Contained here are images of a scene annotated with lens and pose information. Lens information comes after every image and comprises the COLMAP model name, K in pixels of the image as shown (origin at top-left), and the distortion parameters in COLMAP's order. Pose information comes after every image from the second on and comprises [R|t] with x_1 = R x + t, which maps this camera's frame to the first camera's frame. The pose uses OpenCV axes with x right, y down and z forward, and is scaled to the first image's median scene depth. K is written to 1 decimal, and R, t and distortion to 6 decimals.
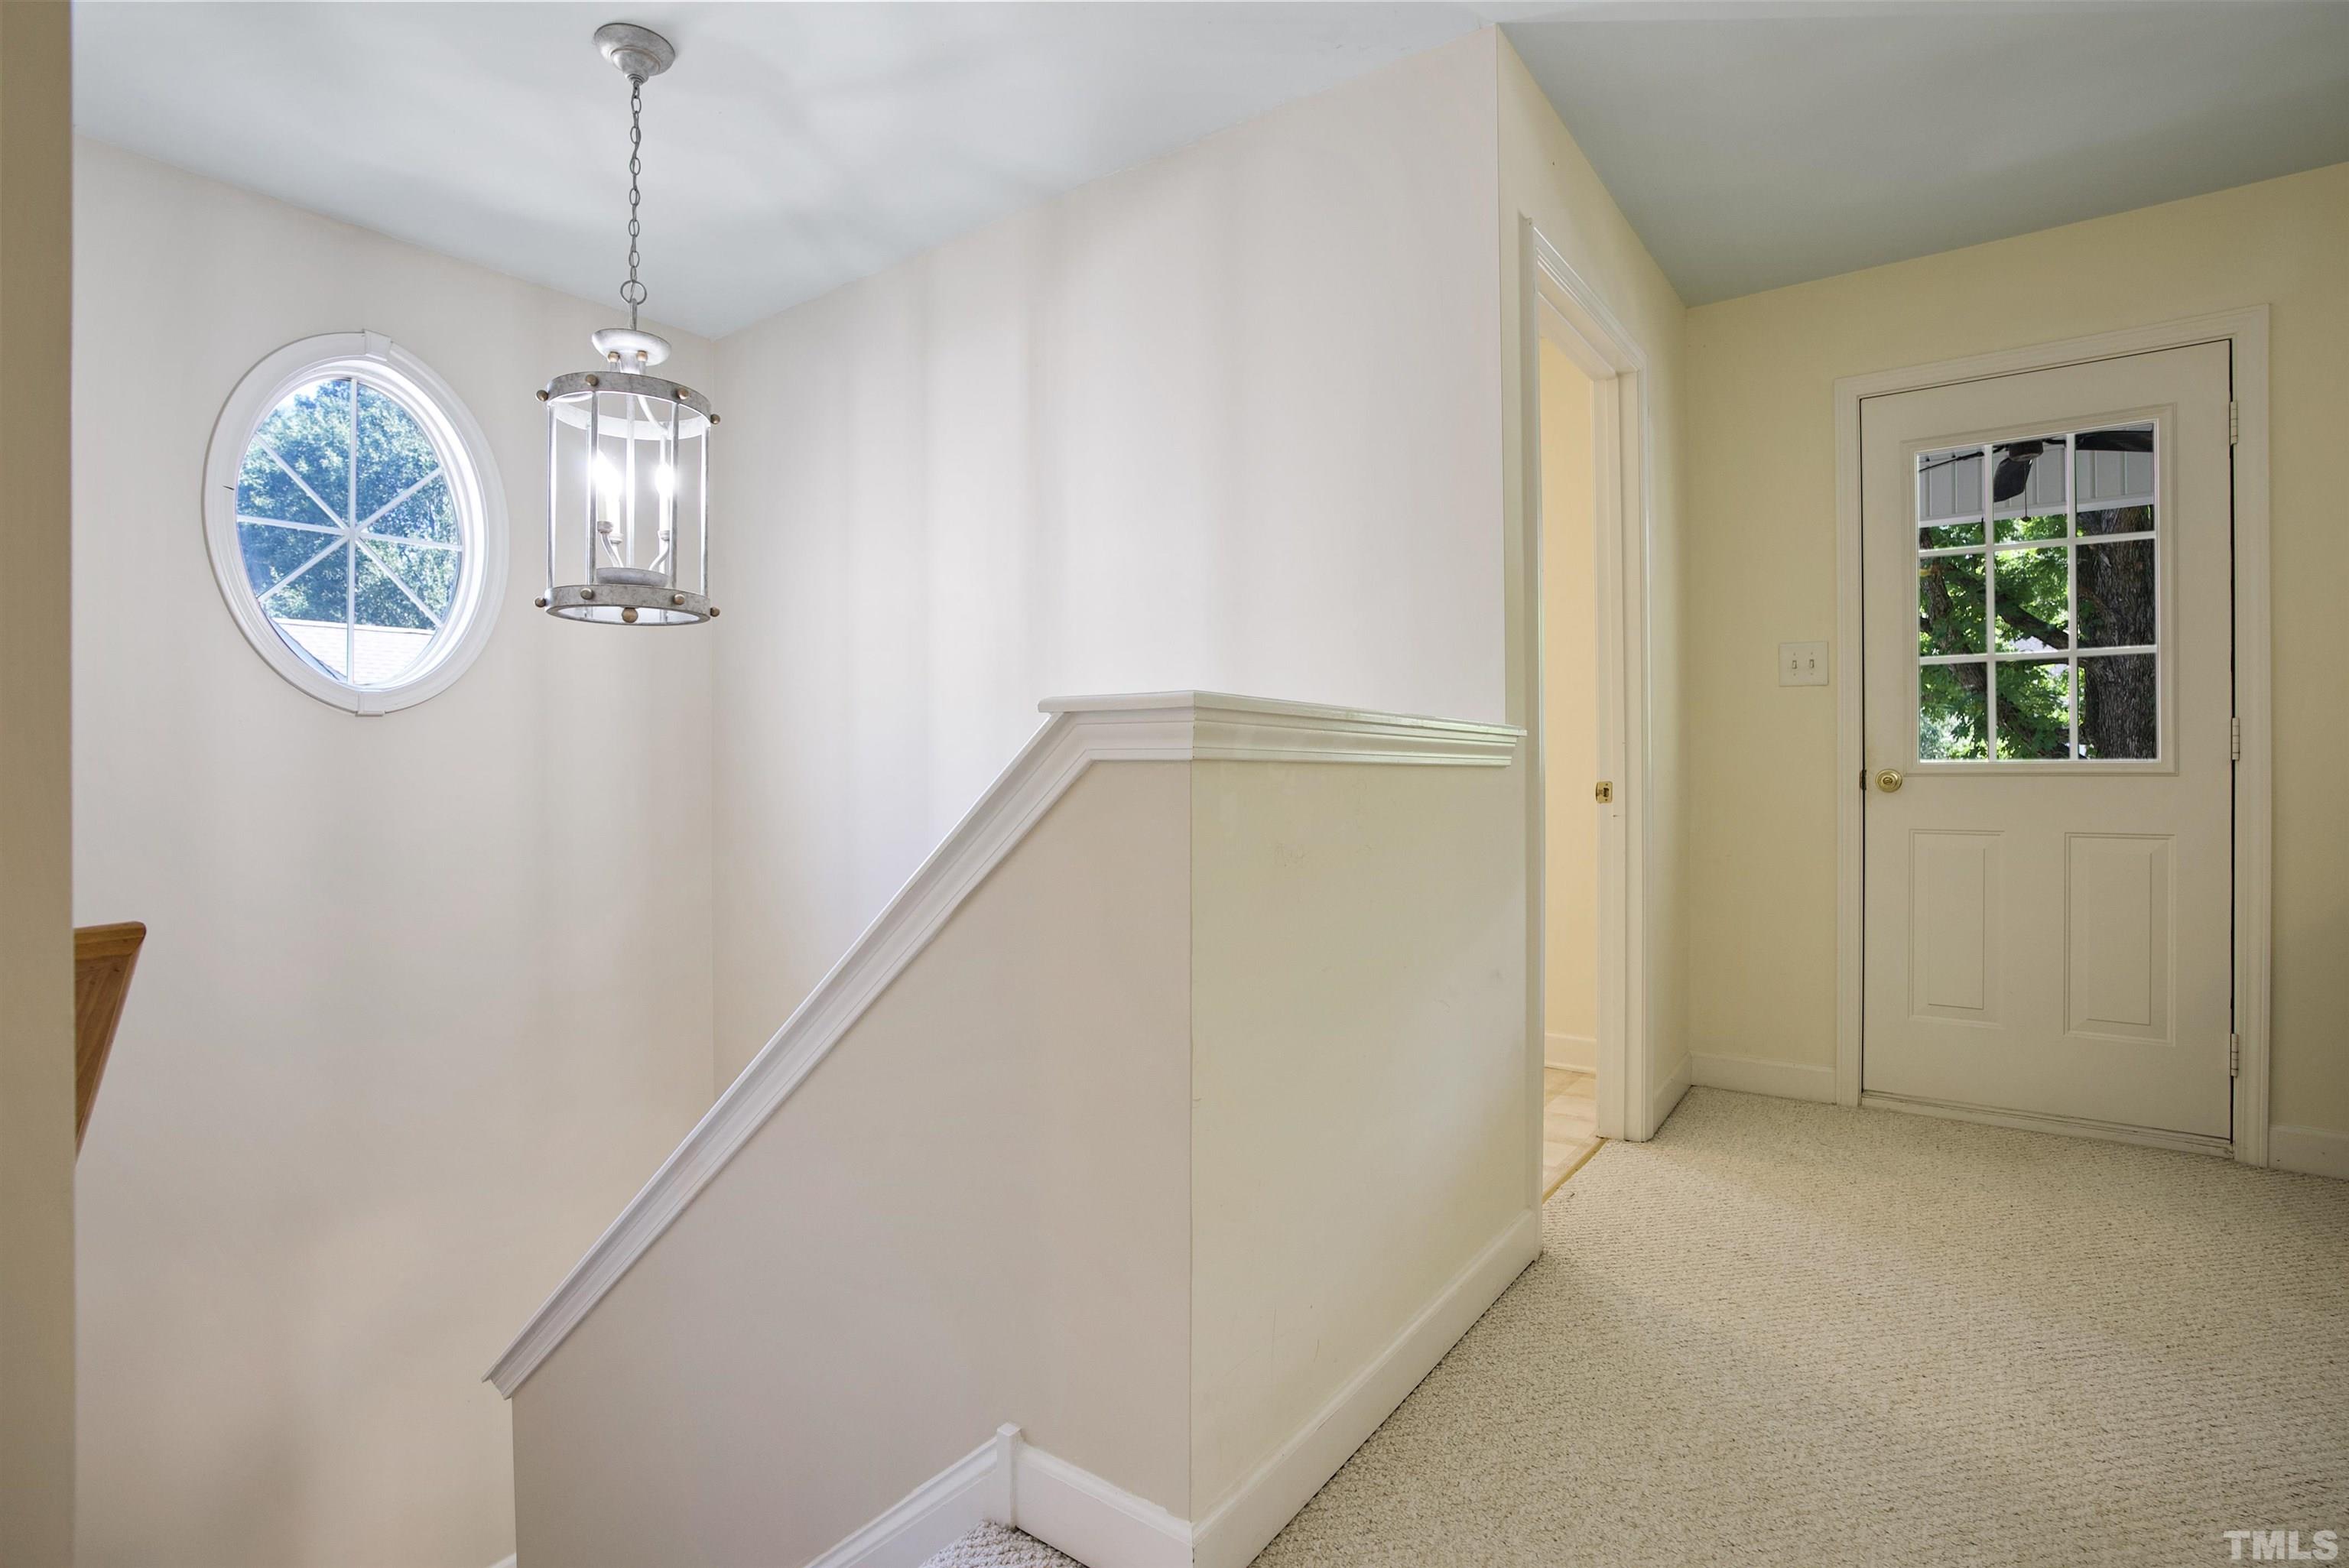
lens RADIAL K [[1128.1, 0, 1172.3], [0, 1128.1, 770.5], [0, 0, 1]] dist [-0.035086, -0.000062]
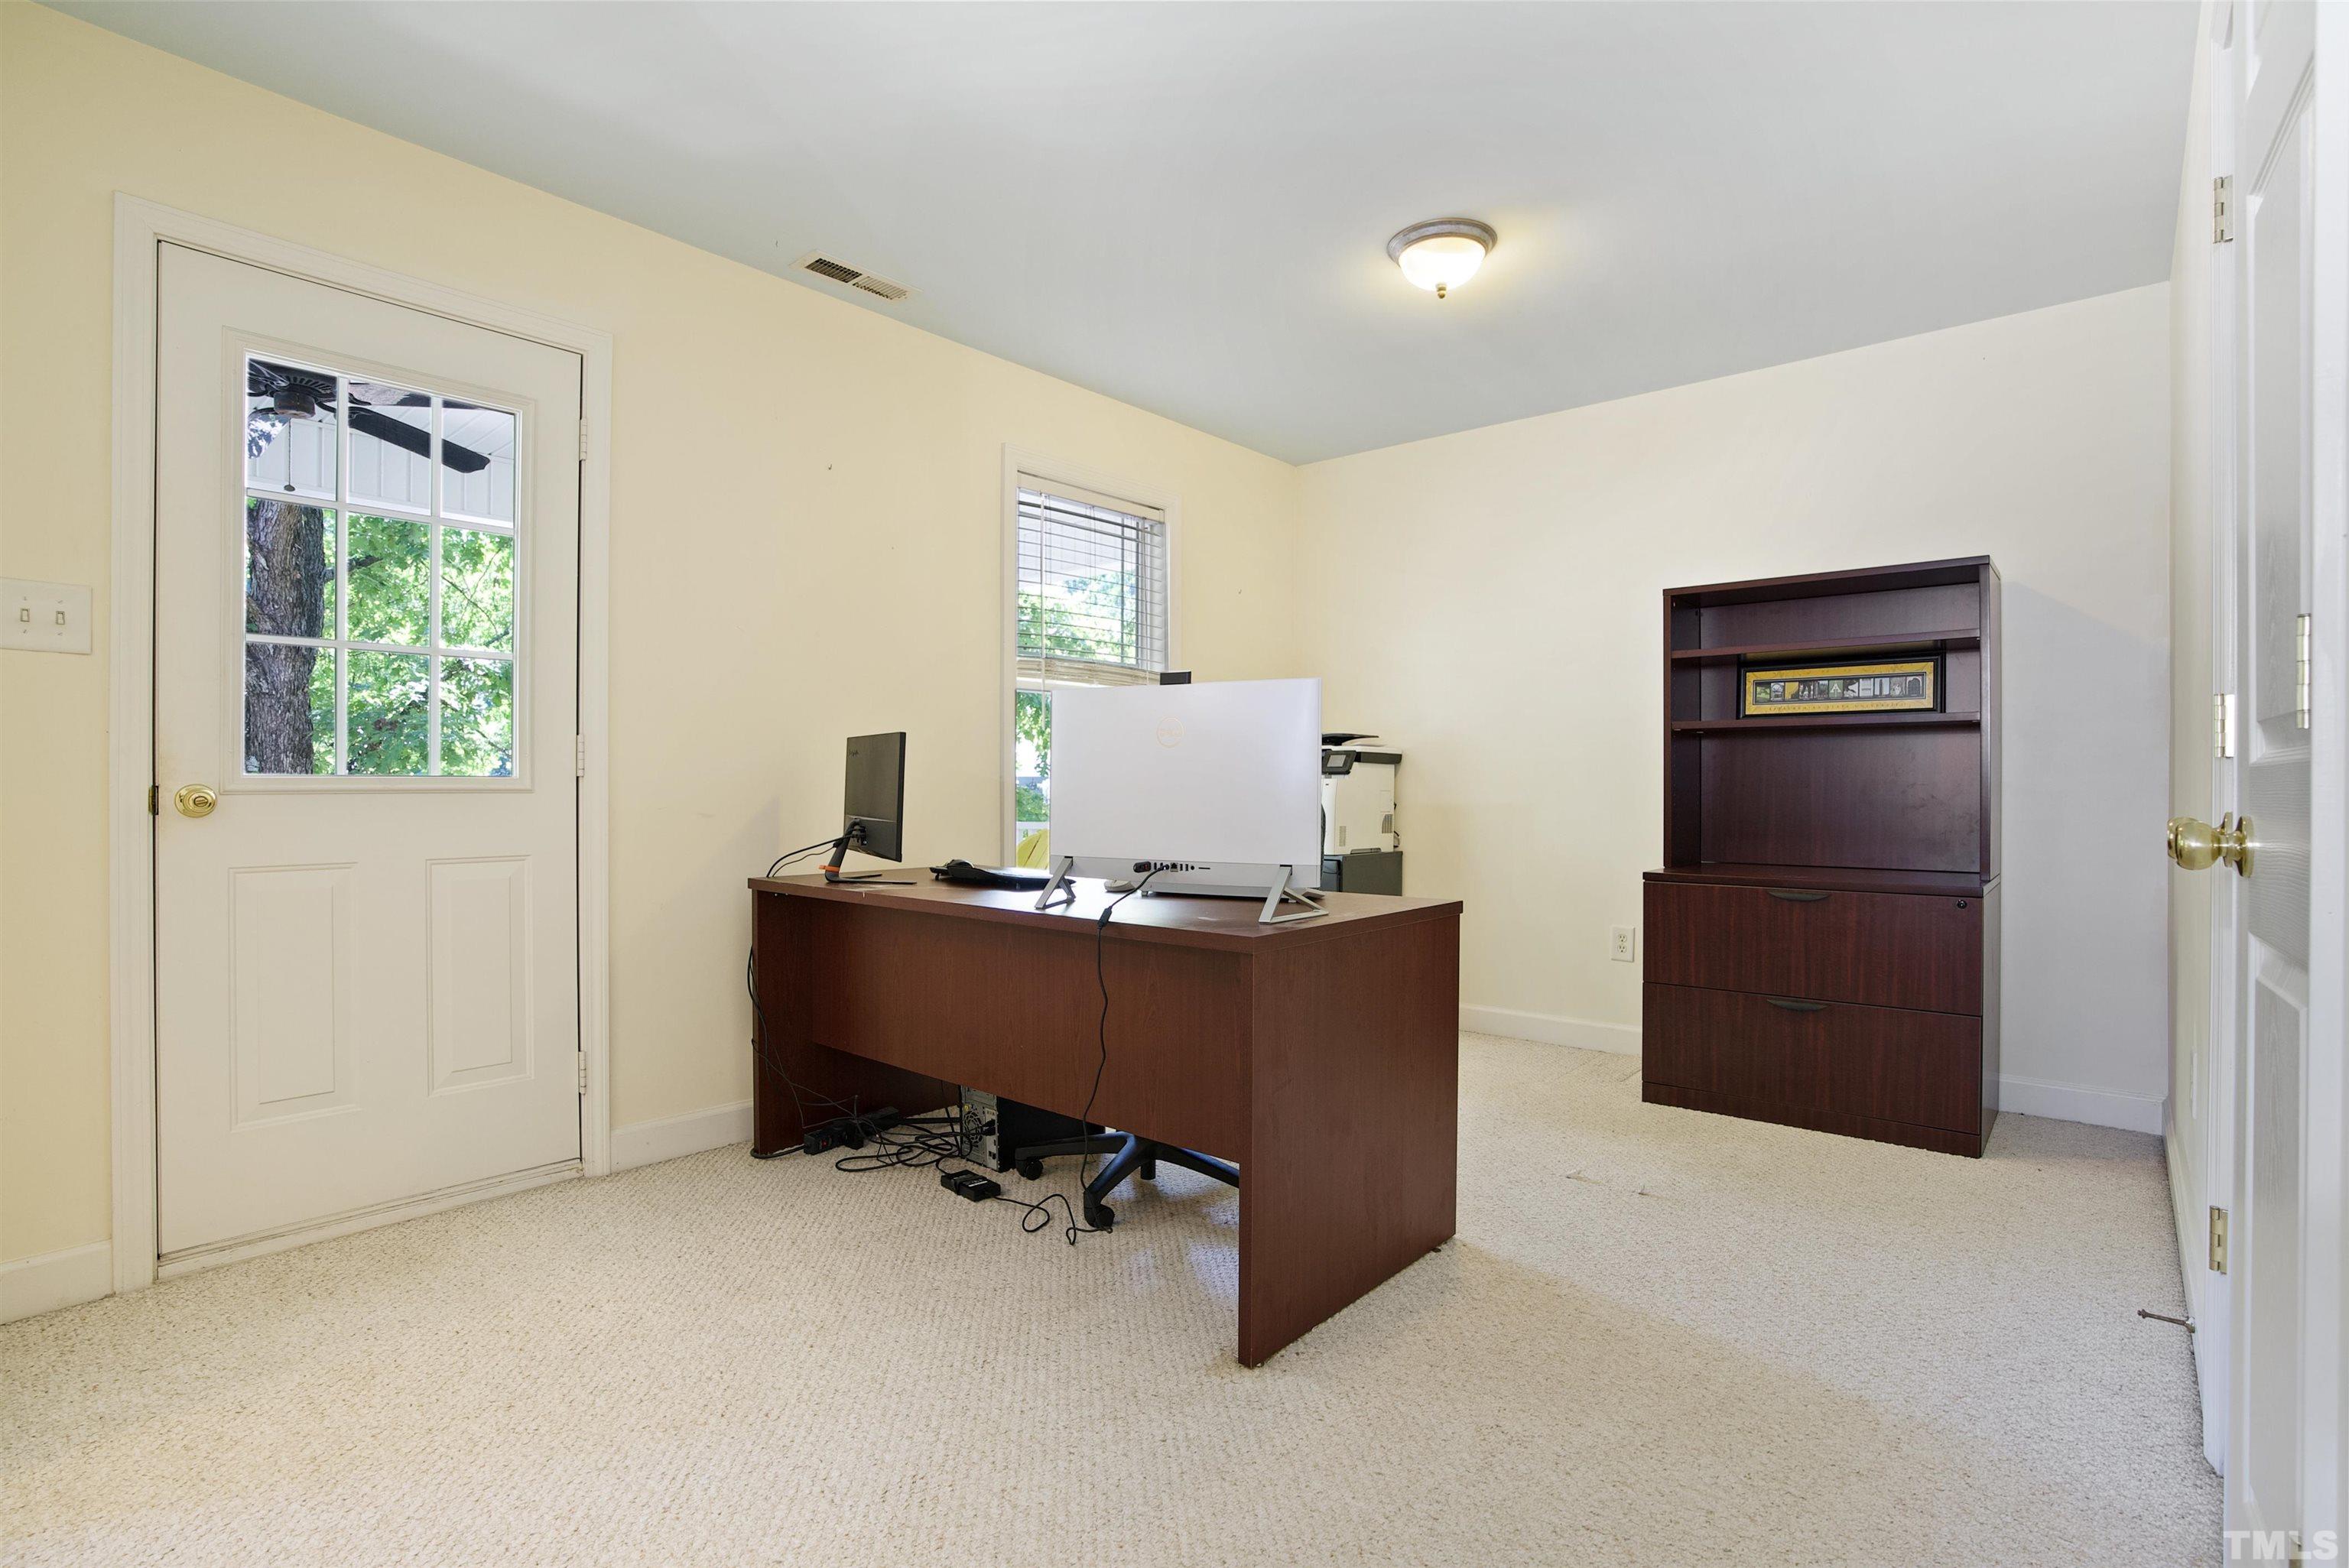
lens RADIAL K [[1115.8, 0, 1173.2], [0, 1115.8, 788.1], [0, 0, 1]] dist [-0.066772, 0.026210]
pose [[0.086977, 0.000891, 0.996210, 0.023301], [0.000067, 1.000000, -0.000900, 0.001780], [-0.996210, 0.000145, 0.086977, 0.329874]]
